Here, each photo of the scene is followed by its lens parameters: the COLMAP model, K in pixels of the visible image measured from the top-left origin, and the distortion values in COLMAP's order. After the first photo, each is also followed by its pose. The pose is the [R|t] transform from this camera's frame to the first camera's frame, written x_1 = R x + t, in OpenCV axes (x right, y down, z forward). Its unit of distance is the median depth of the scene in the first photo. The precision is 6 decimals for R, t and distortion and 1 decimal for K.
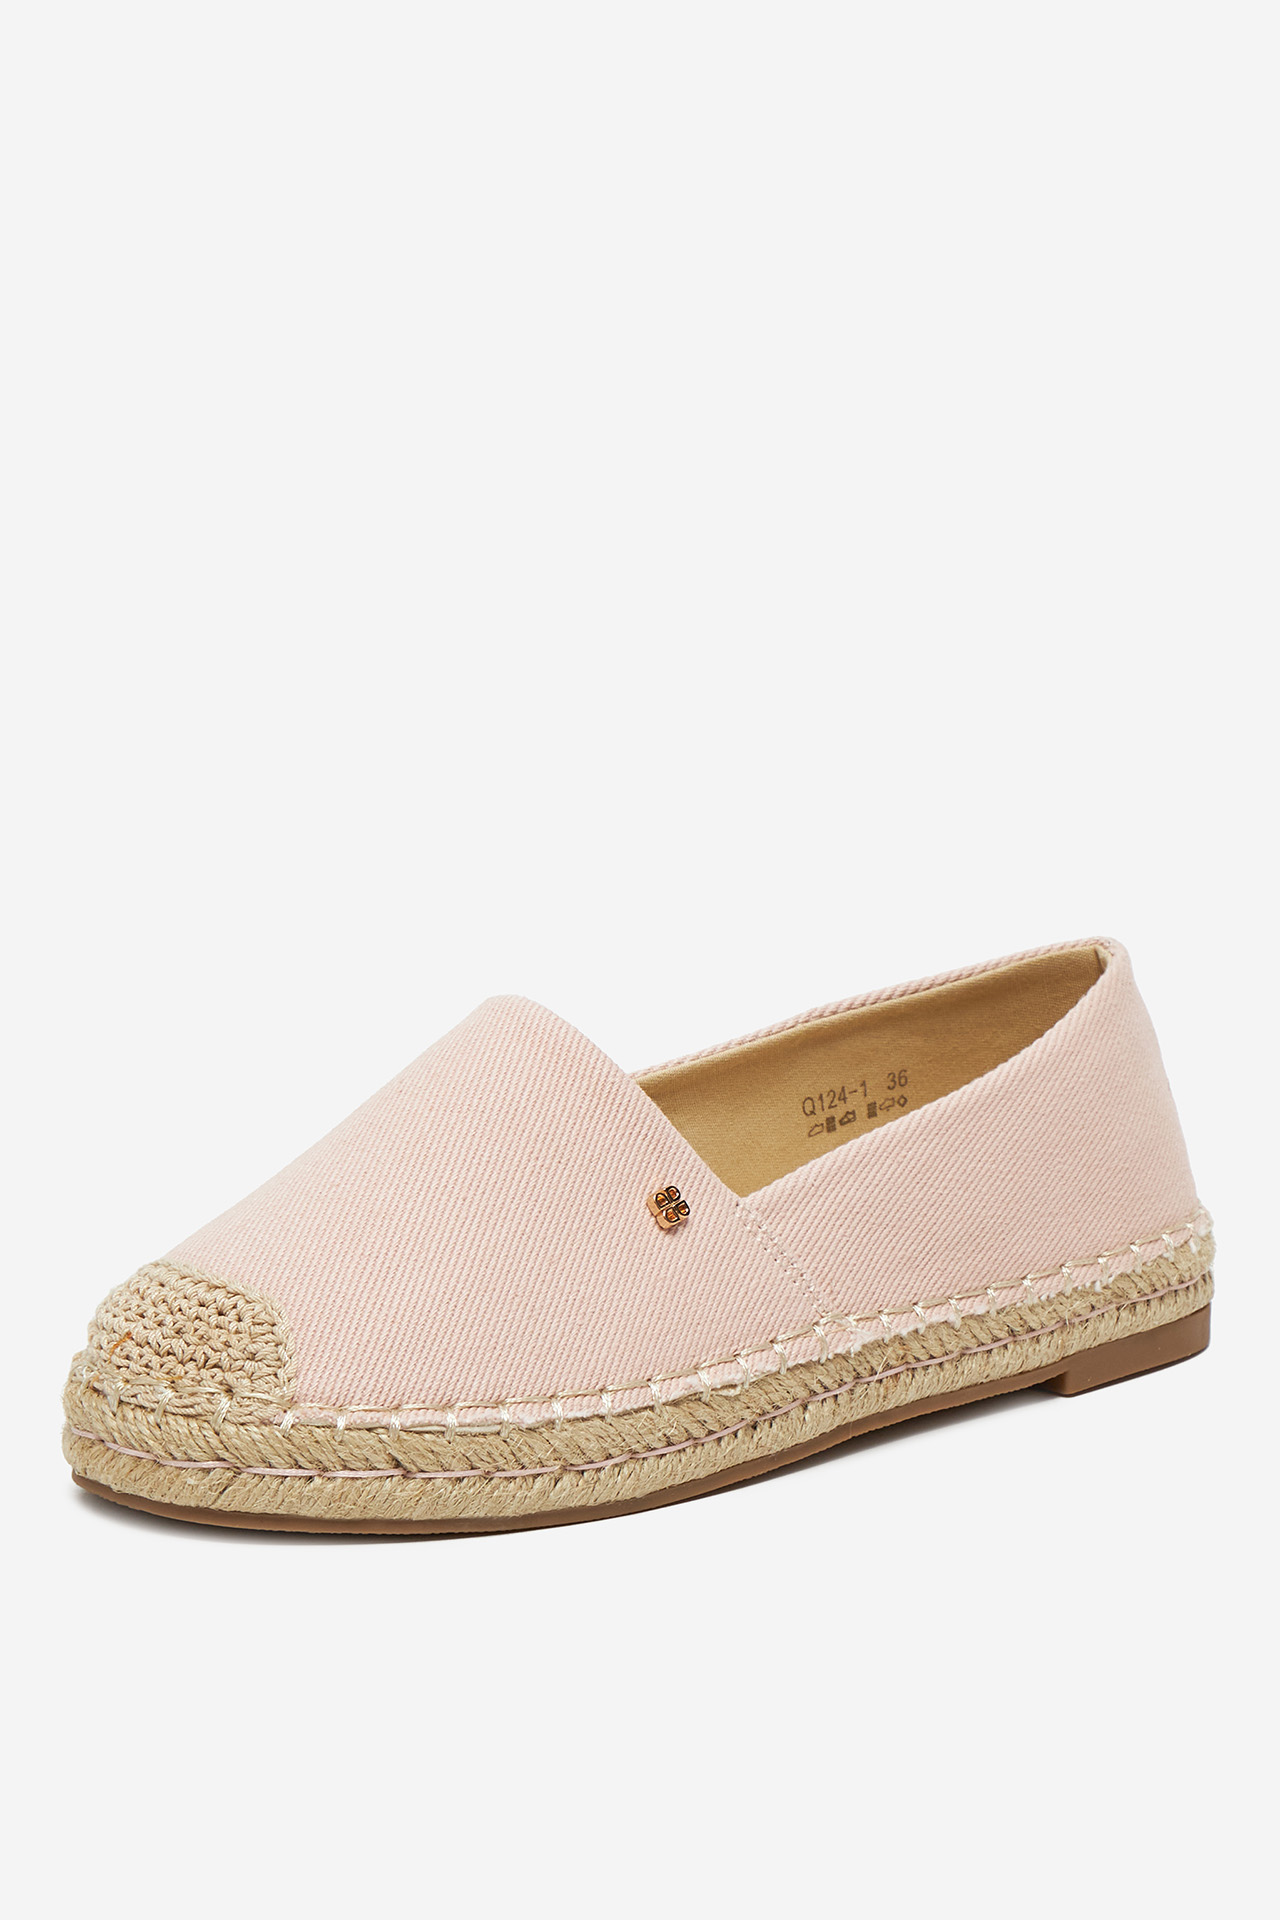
lens RADIAL K [[3494.6, 0, 640.0], [0, 3494.6, 960.0], [0, 0, 1]] dist [-1.044864, -0.037314]
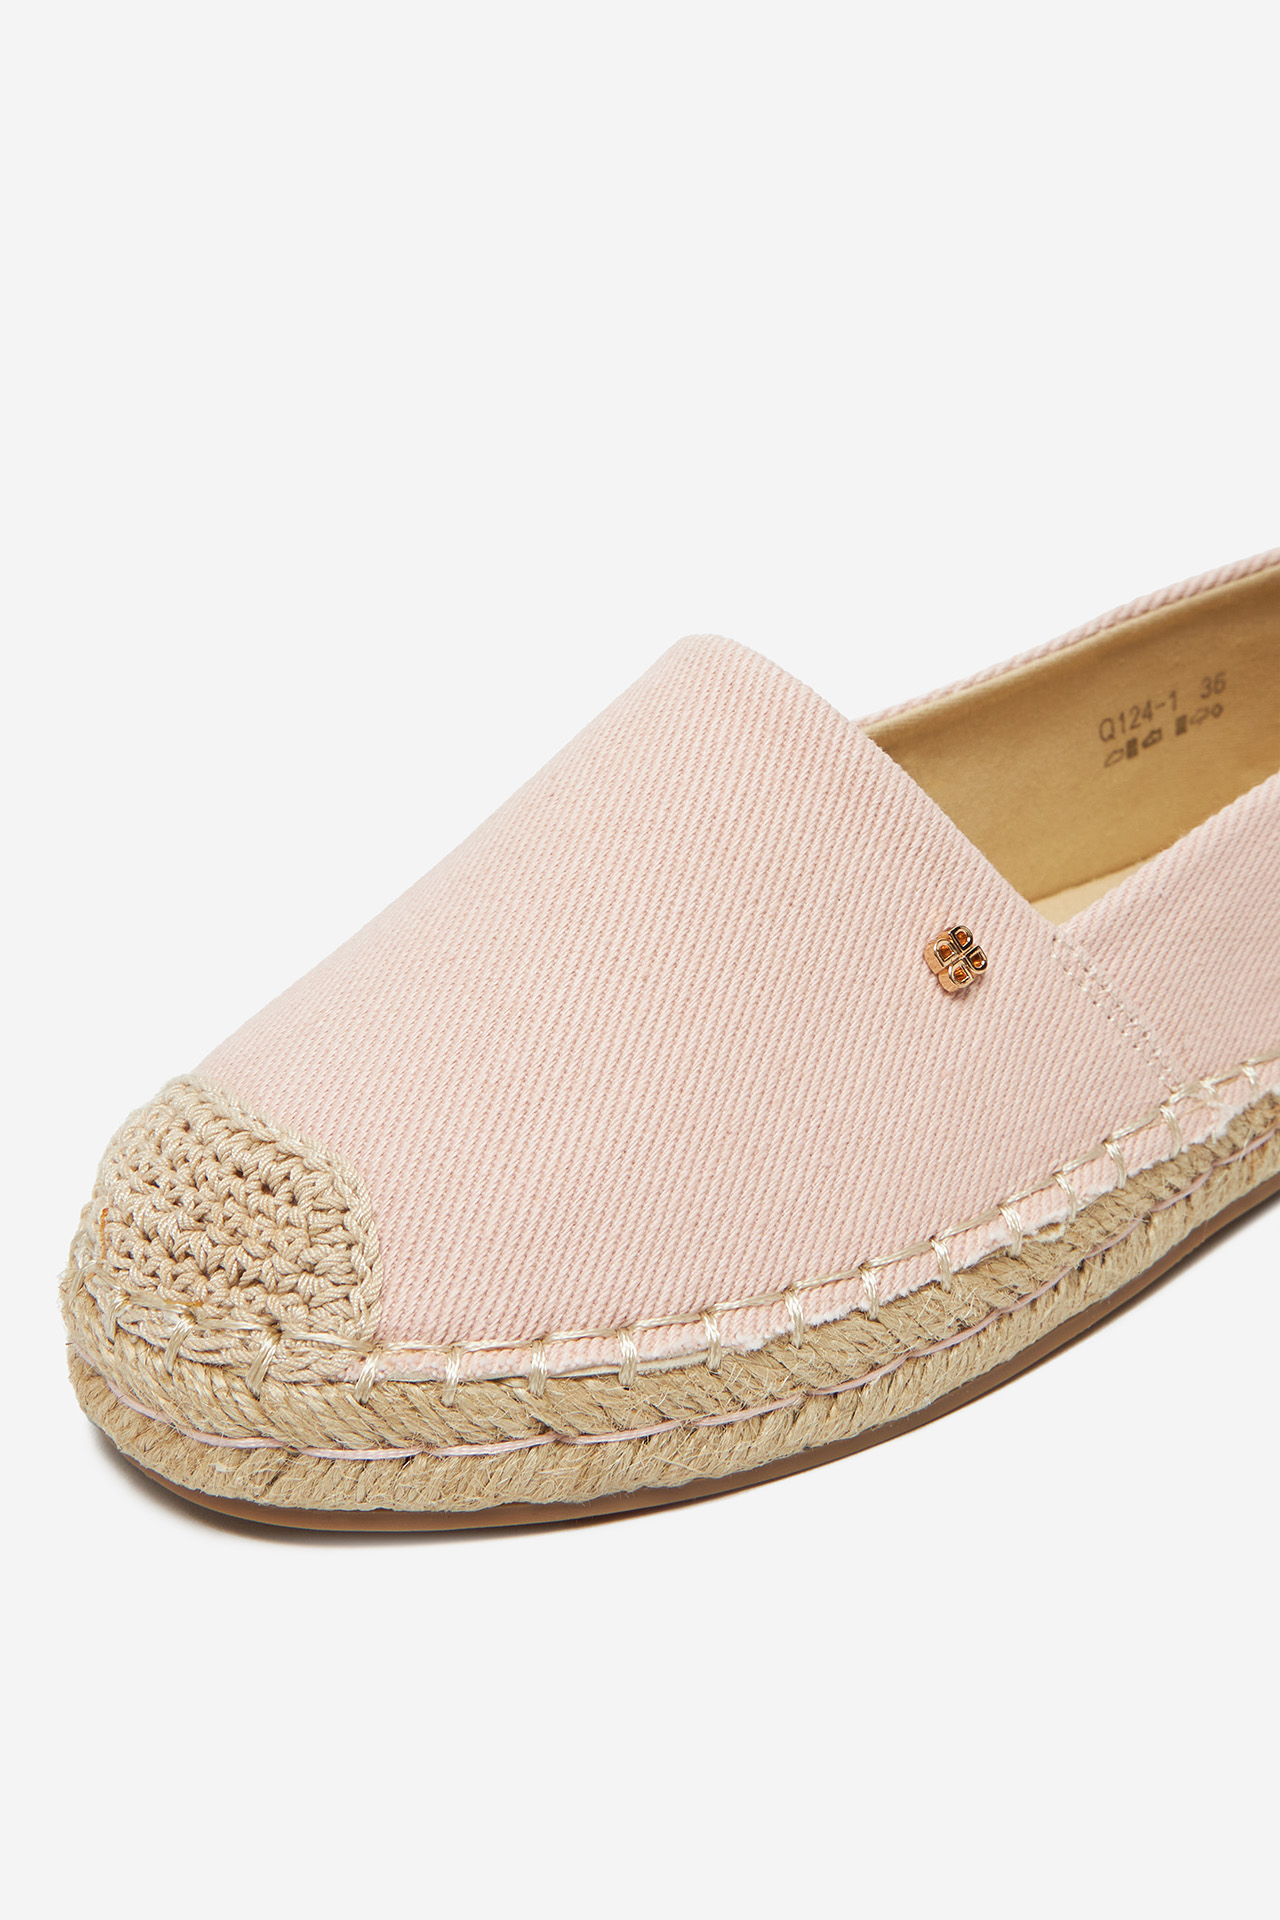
lens RADIAL K [[2011.3, 0, 640.0], [0, 2011.3, 960.0], [0, 0, 1]] dist [-0.116207, -0.002579]
pose [[0.994841, -0.019308, -0.099597, -0.014144], [0.043931, 0.966894, 0.251368, -0.029338], [0.091446, -0.254447, 0.962754, 0.642217]]
